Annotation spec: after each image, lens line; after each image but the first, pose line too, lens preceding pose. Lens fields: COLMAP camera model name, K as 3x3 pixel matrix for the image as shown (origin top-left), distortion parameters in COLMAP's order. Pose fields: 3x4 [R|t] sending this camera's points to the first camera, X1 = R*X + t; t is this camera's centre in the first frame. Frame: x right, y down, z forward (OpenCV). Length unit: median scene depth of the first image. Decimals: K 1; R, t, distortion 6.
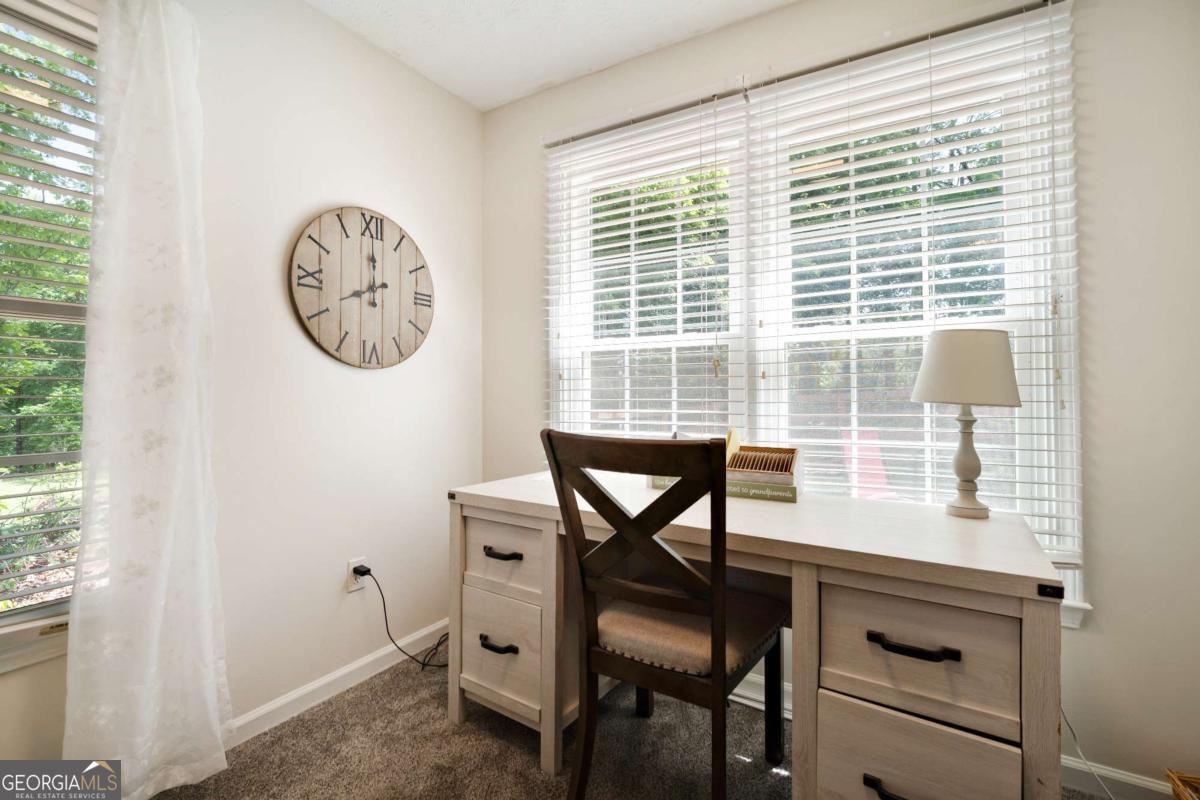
lens RADIAL K [[520.4, 0, 602.3], [0, 520.4, 396.1], [0, 0, 1]] dist [-0.002207, -0.000029]
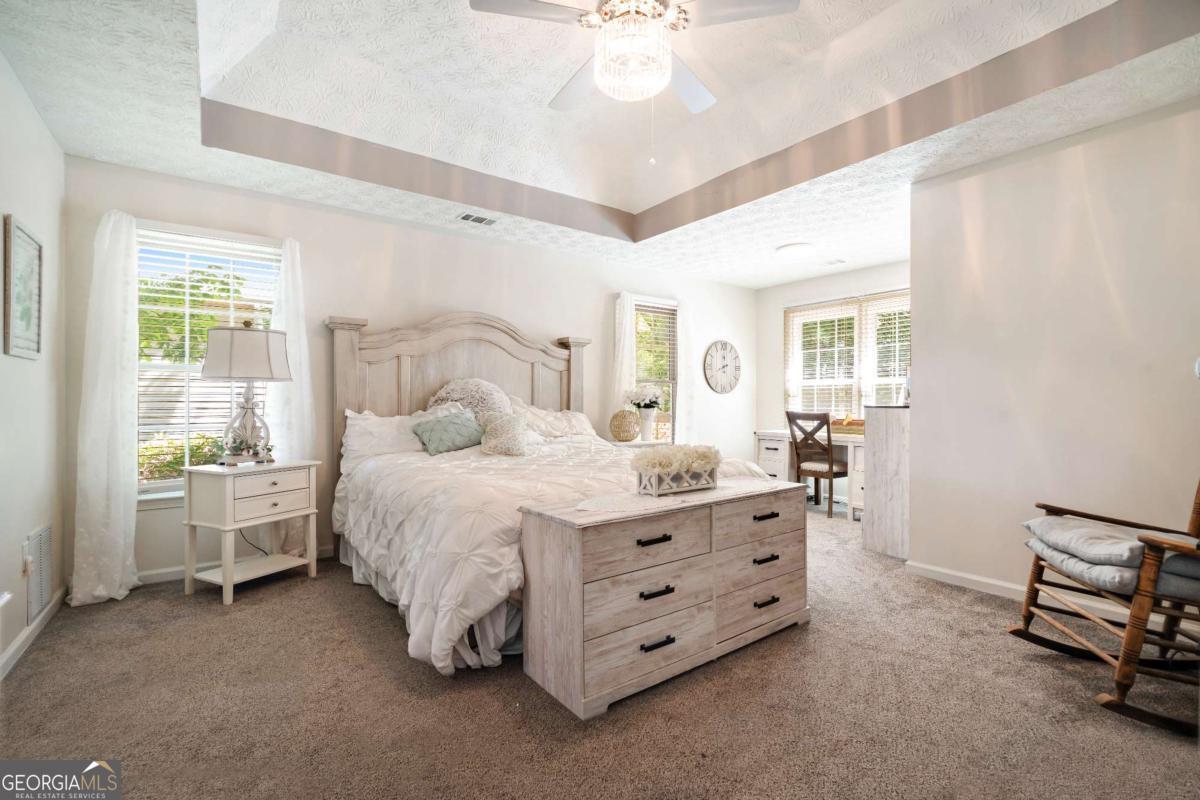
lens RADIAL K [[520.4, 0, 606.3], [0, 520.4, 403.8], [0, 0, 1]] dist [-0.002207, -0.000029]
pose [[0.921681, 0.007535, -0.387876, 0.111801], [-0.006514, 0.999971, 0.003946, 0.001030], [0.387894, -0.001110, 0.921703, -2.220475]]
